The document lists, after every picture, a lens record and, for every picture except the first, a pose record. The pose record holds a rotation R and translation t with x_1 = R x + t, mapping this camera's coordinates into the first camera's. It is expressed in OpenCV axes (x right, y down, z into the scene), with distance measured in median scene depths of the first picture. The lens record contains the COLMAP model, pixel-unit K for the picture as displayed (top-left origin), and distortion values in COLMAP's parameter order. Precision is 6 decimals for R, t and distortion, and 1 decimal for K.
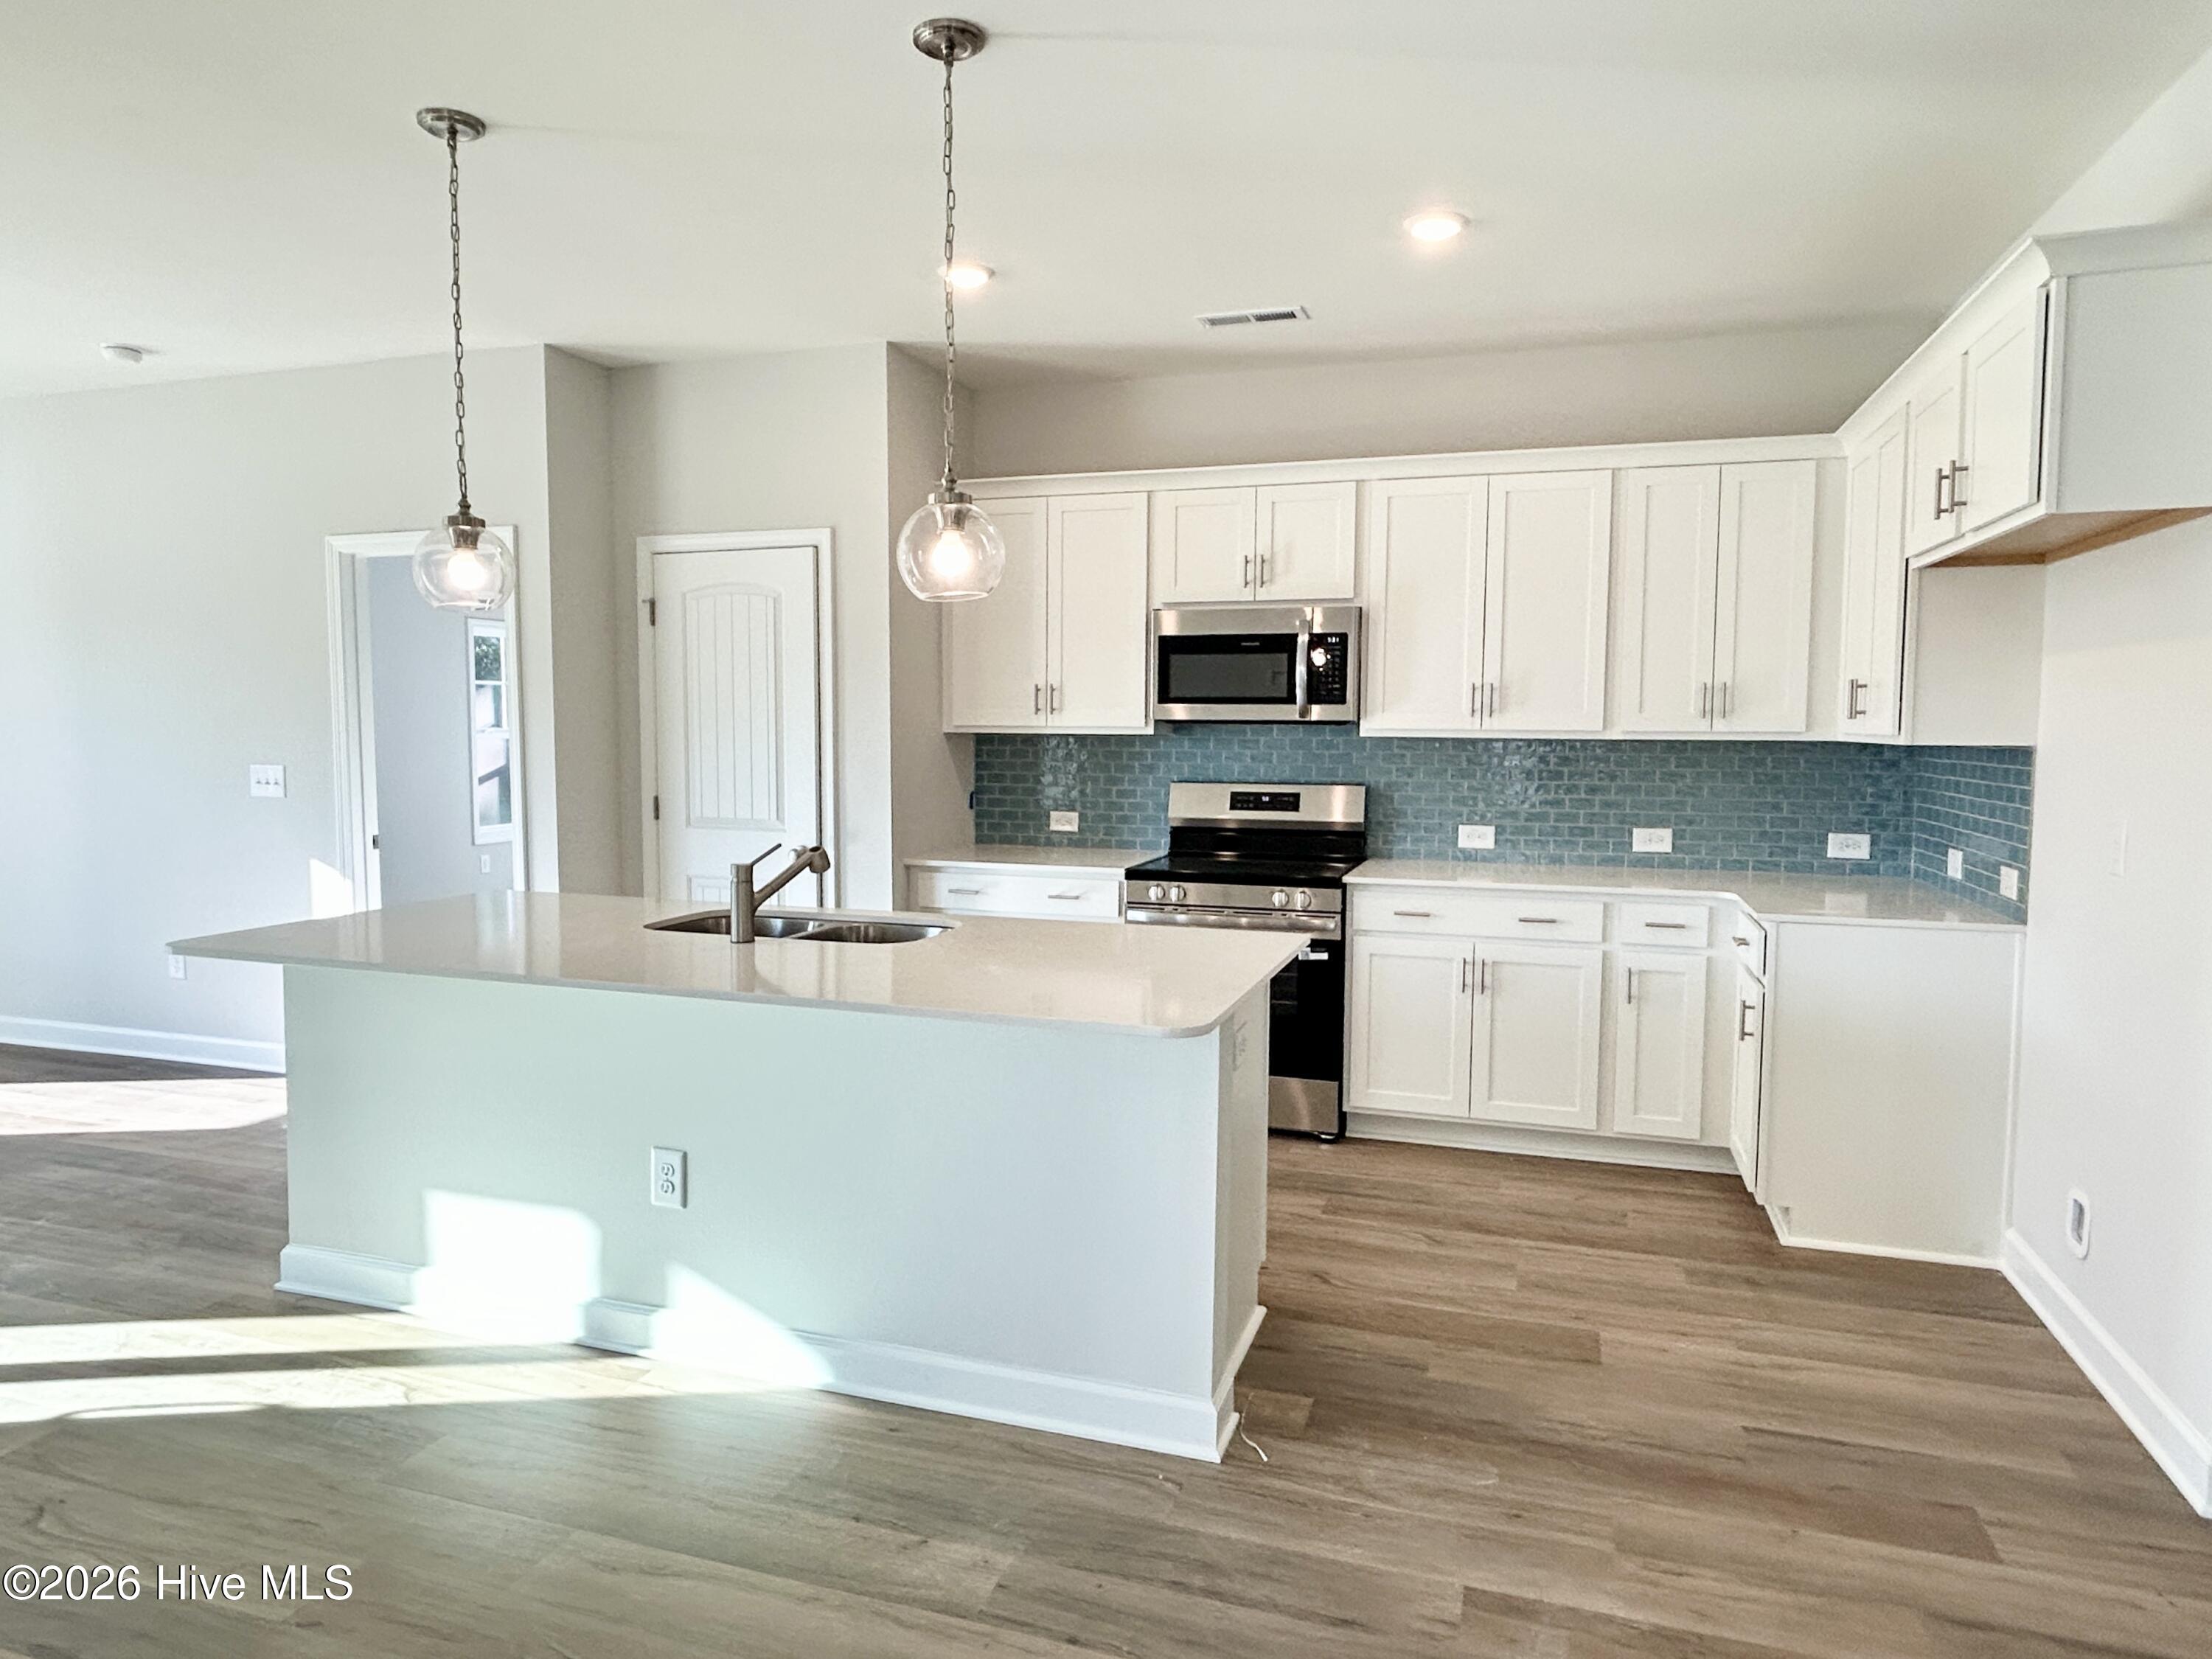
lens RADIAL K [[1338.7, 0, 1108.7], [0, 1338.7, 826.2], [0, 0, 1]] dist [0.003587, -0.004236]
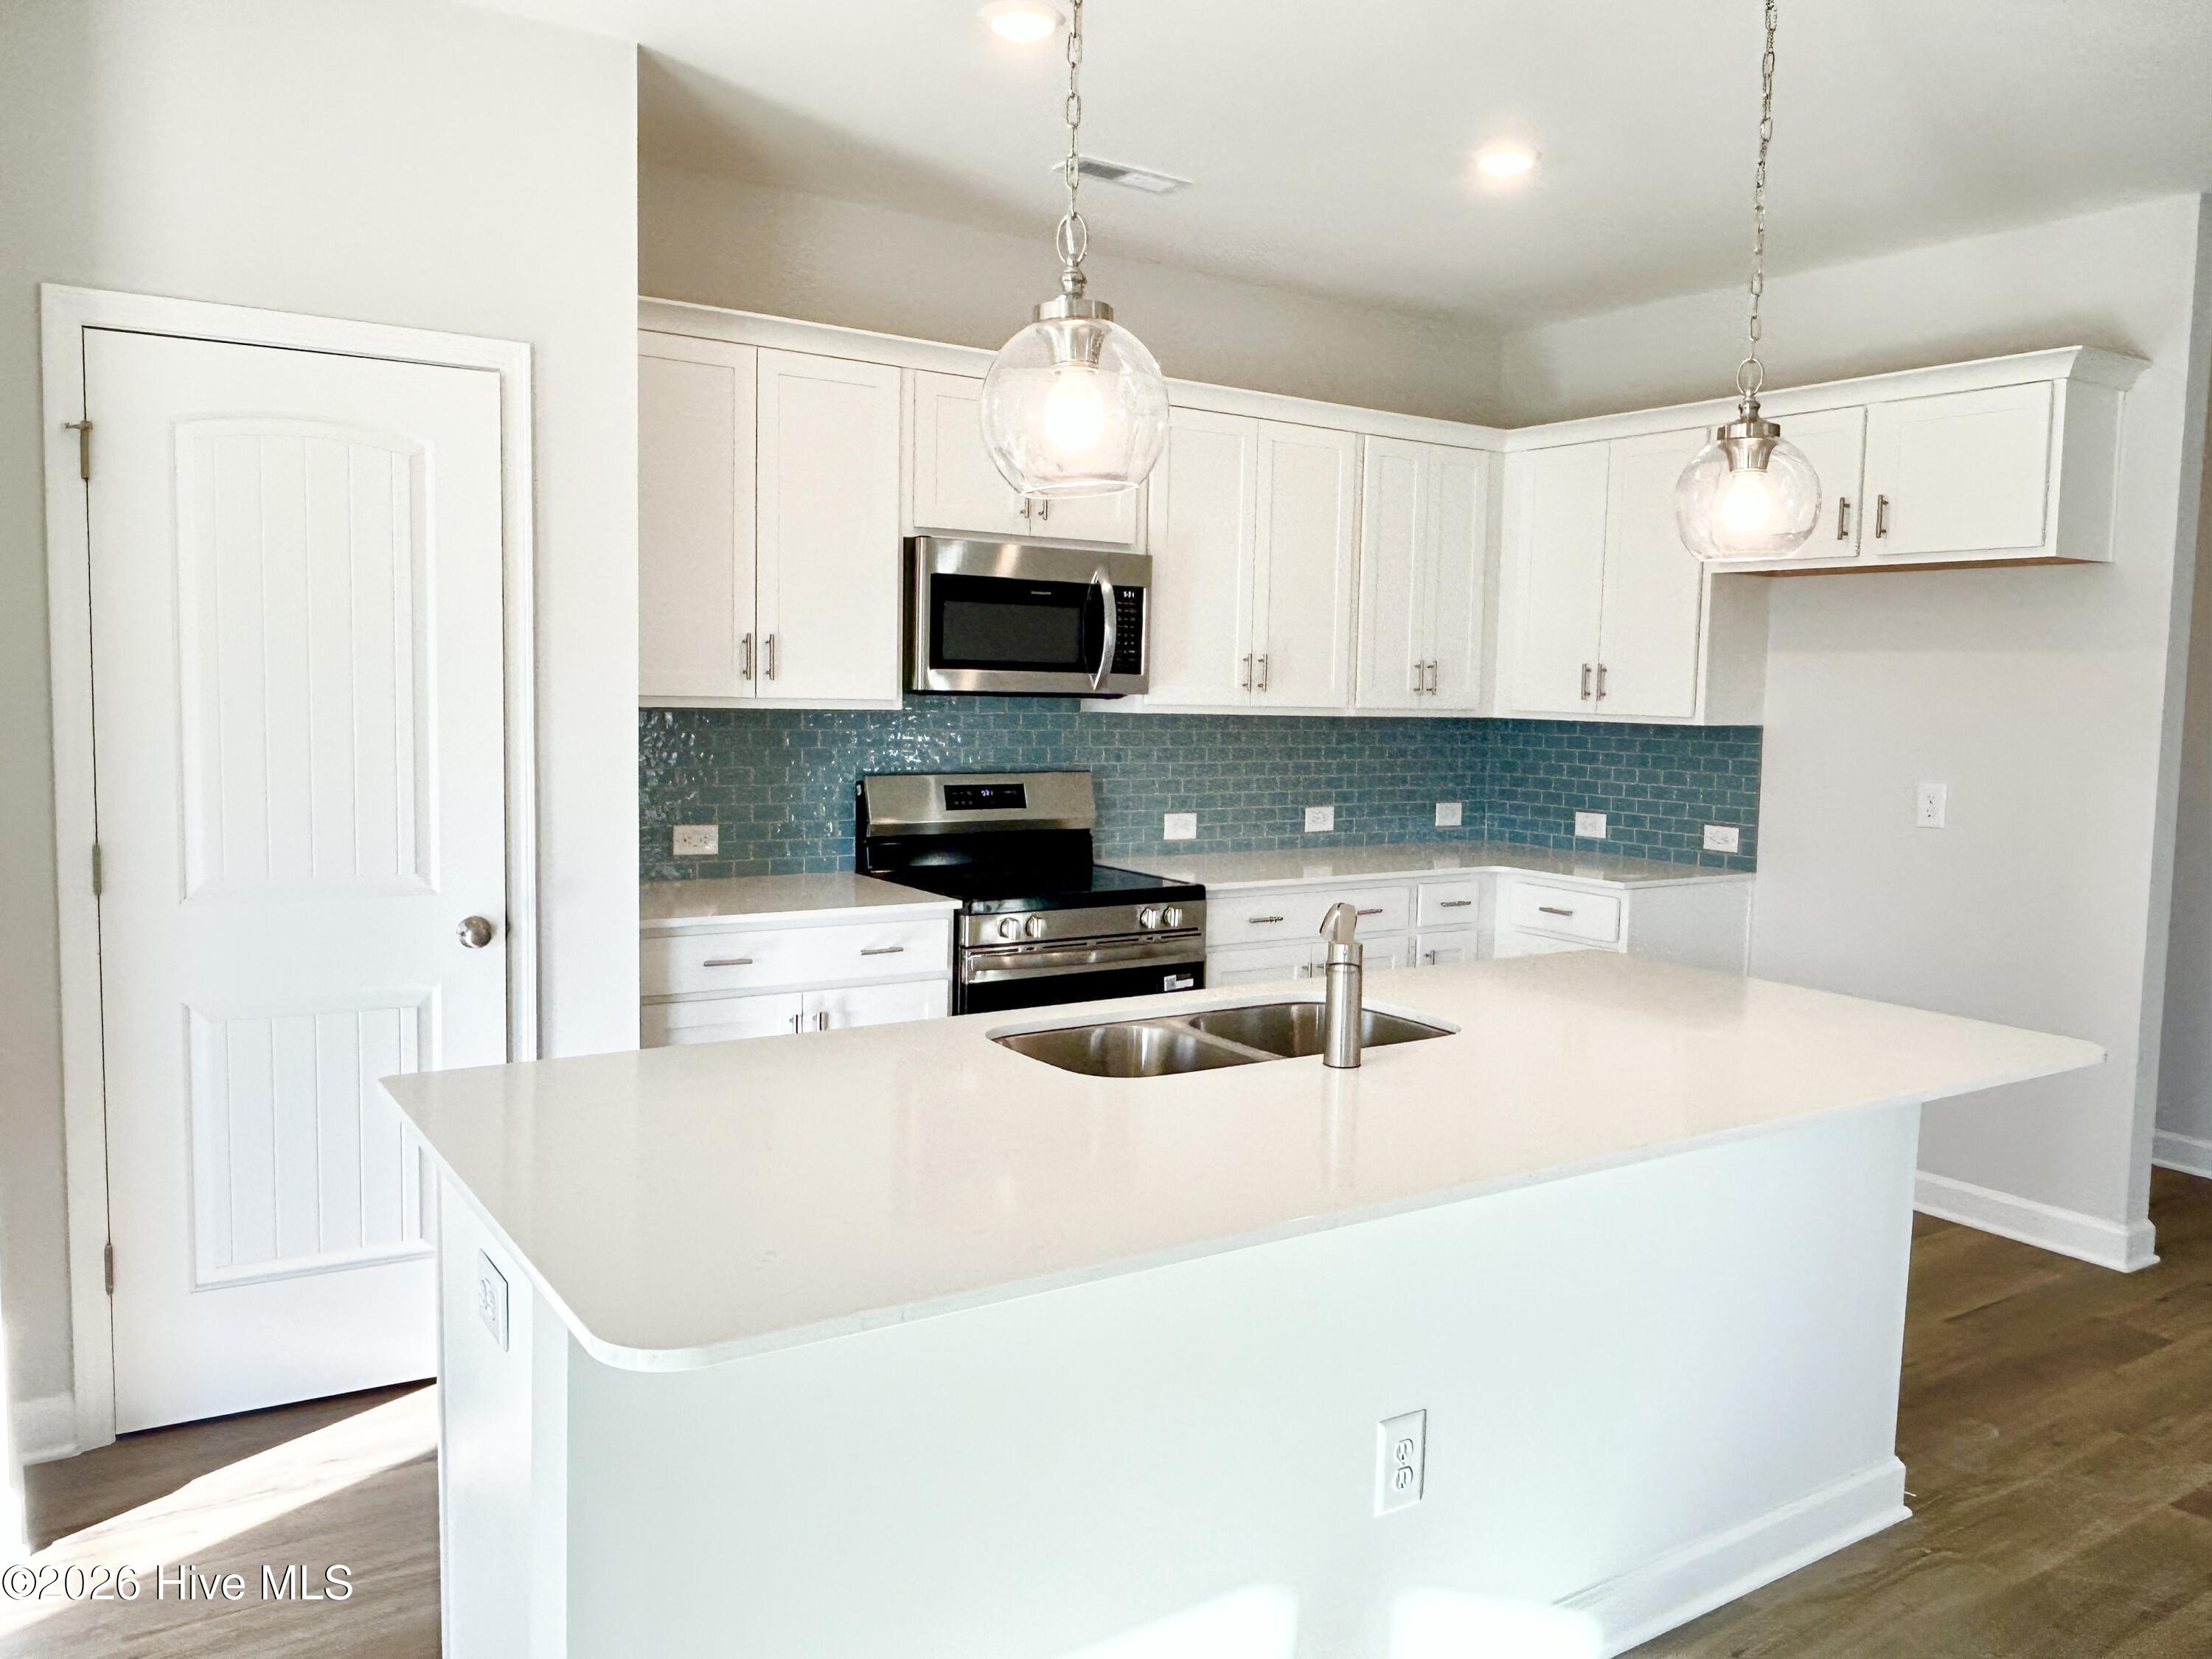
lens RADIAL K [[1623.1, 0, 1091.4], [0, 1623.1, 820.8], [0, 0, 1]] dist [-0.003517, 0.002964]
pose [[0.621618, -0.057385, 0.781215, -0.648993], [0.042520, 0.998315, 0.039499, -0.044150], [-0.782165, 0.008664, 0.623011, 0.426467]]
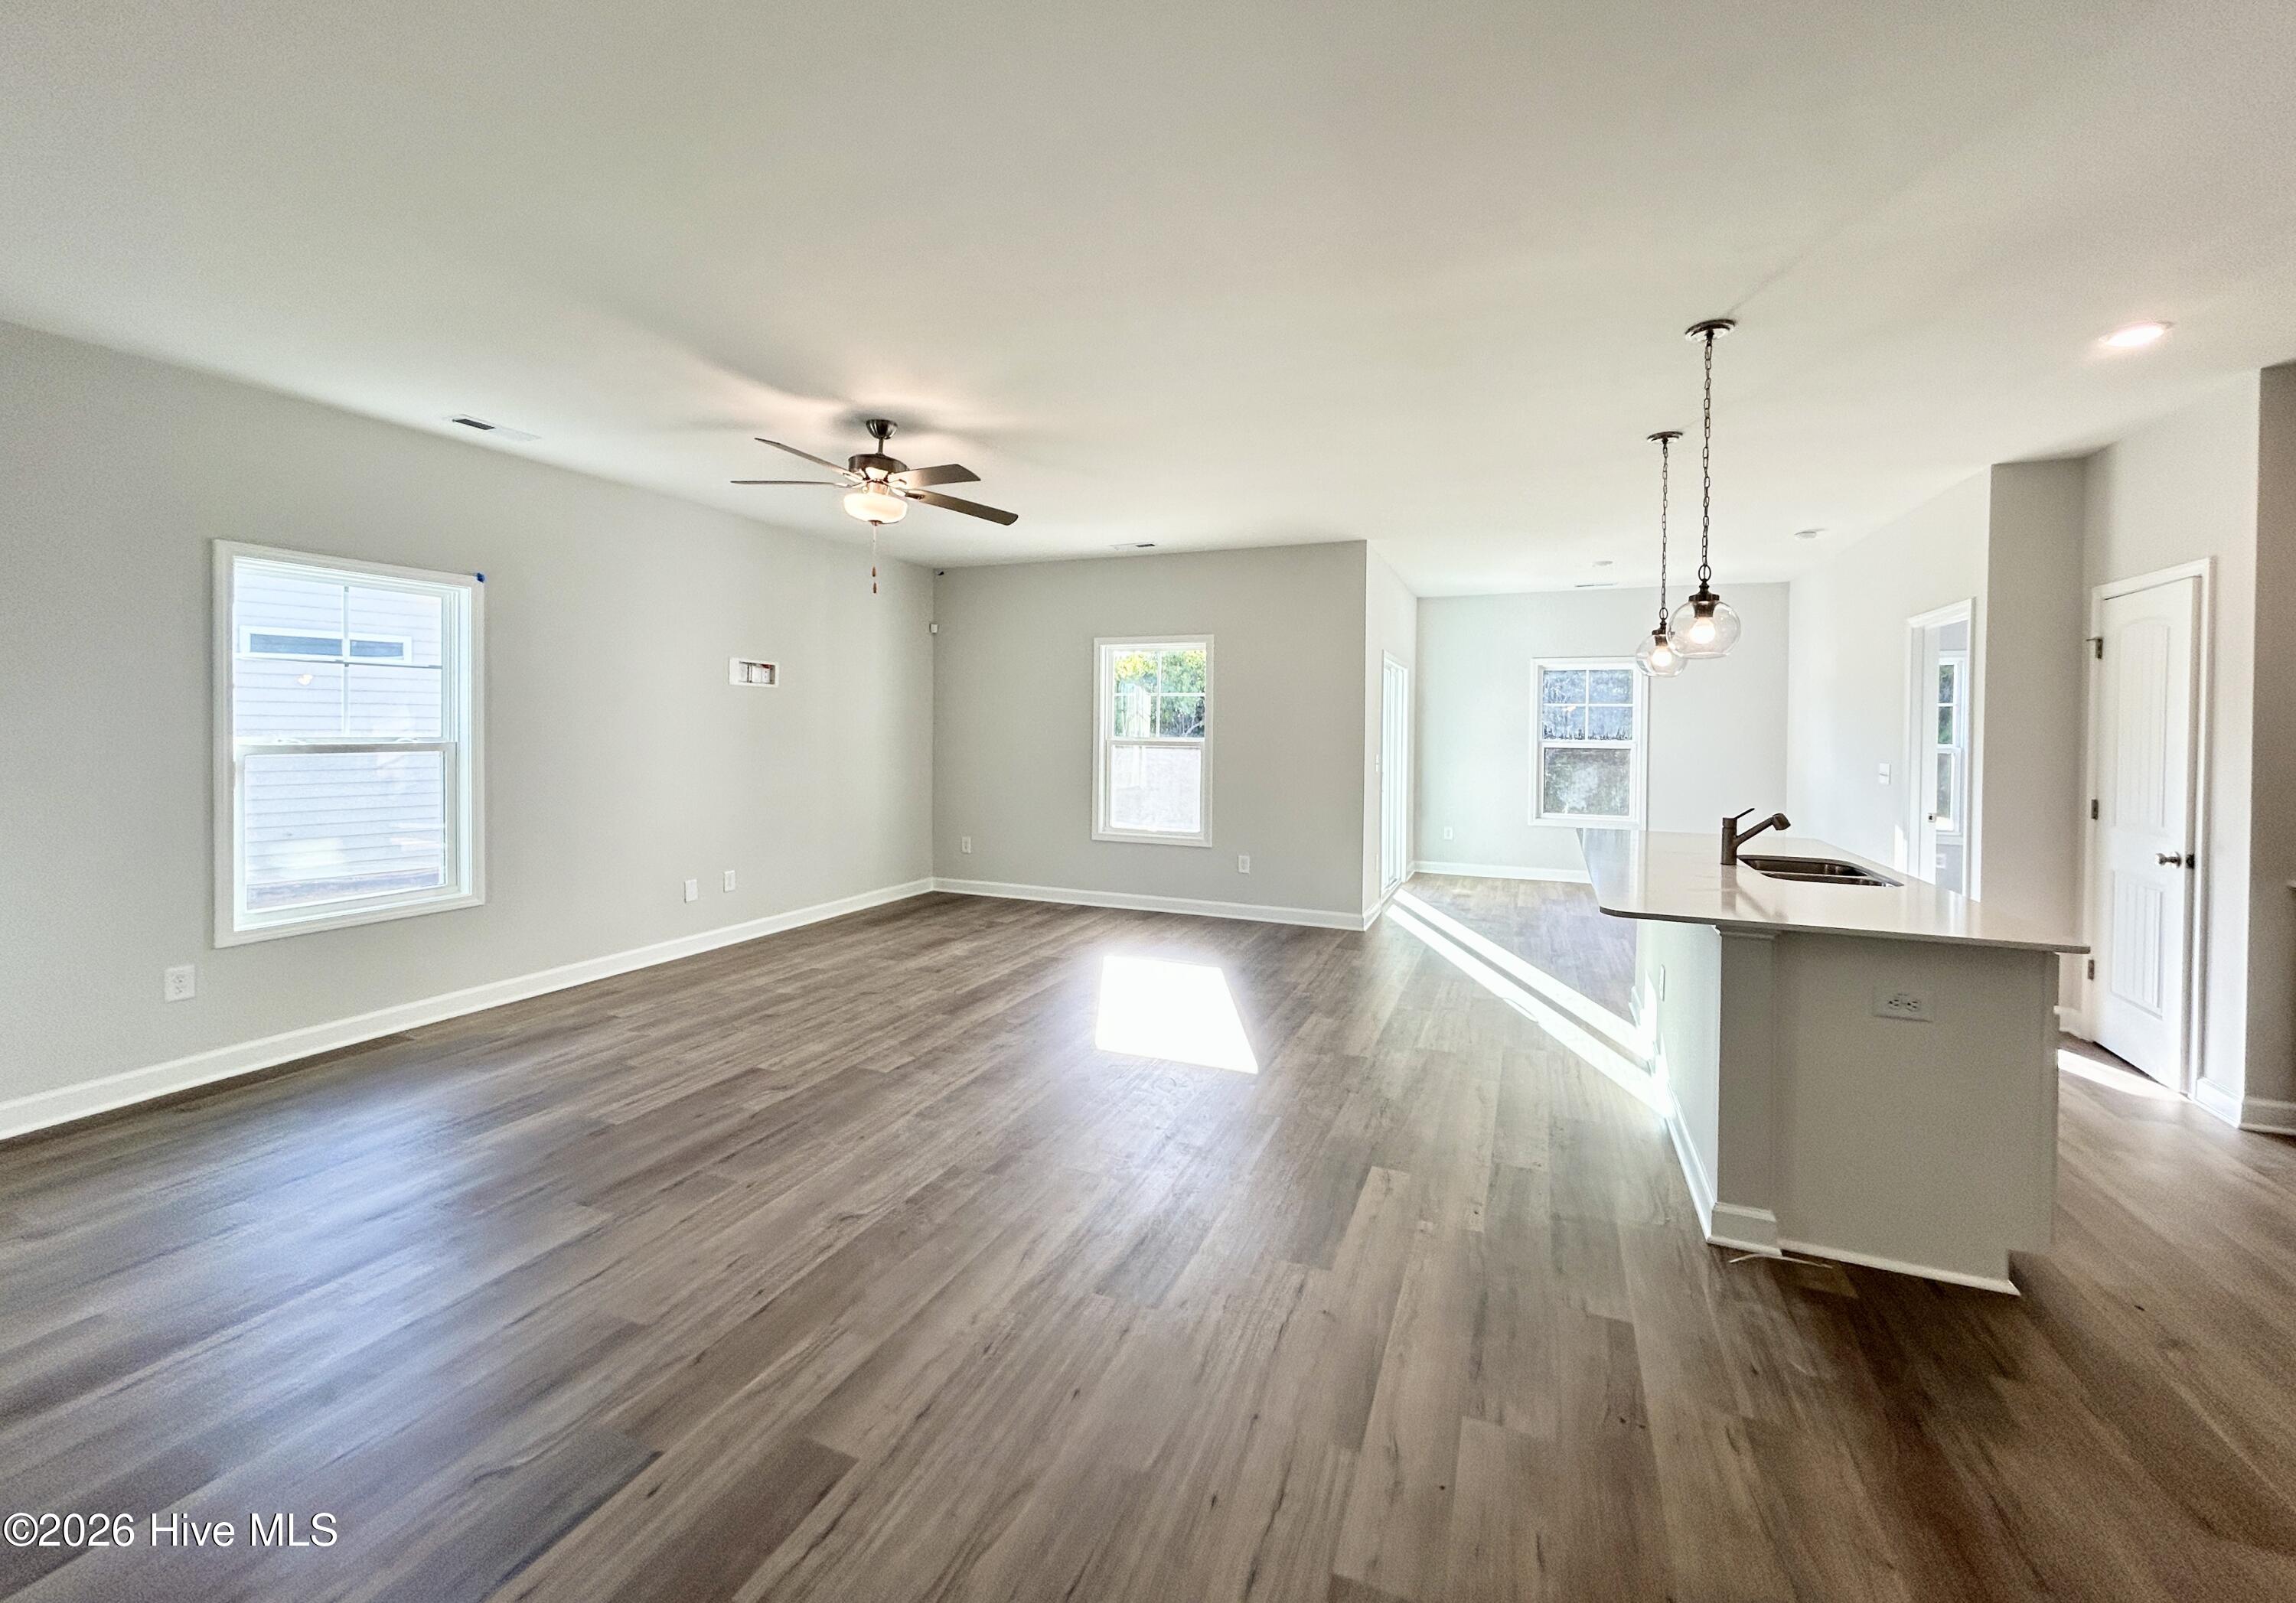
lens RADIAL K [[928.6, 0, 1148.0], [0, 928.6, 738.9], [0, 0, 1]] dist [0.000850, 0.000094]
pose [[-0.081381, 0.007217, -0.996657, 0.646252], [-0.089715, 0.995861, 0.014537, -0.014413], [0.992637, 0.090598, -0.080397, 0.250310]]
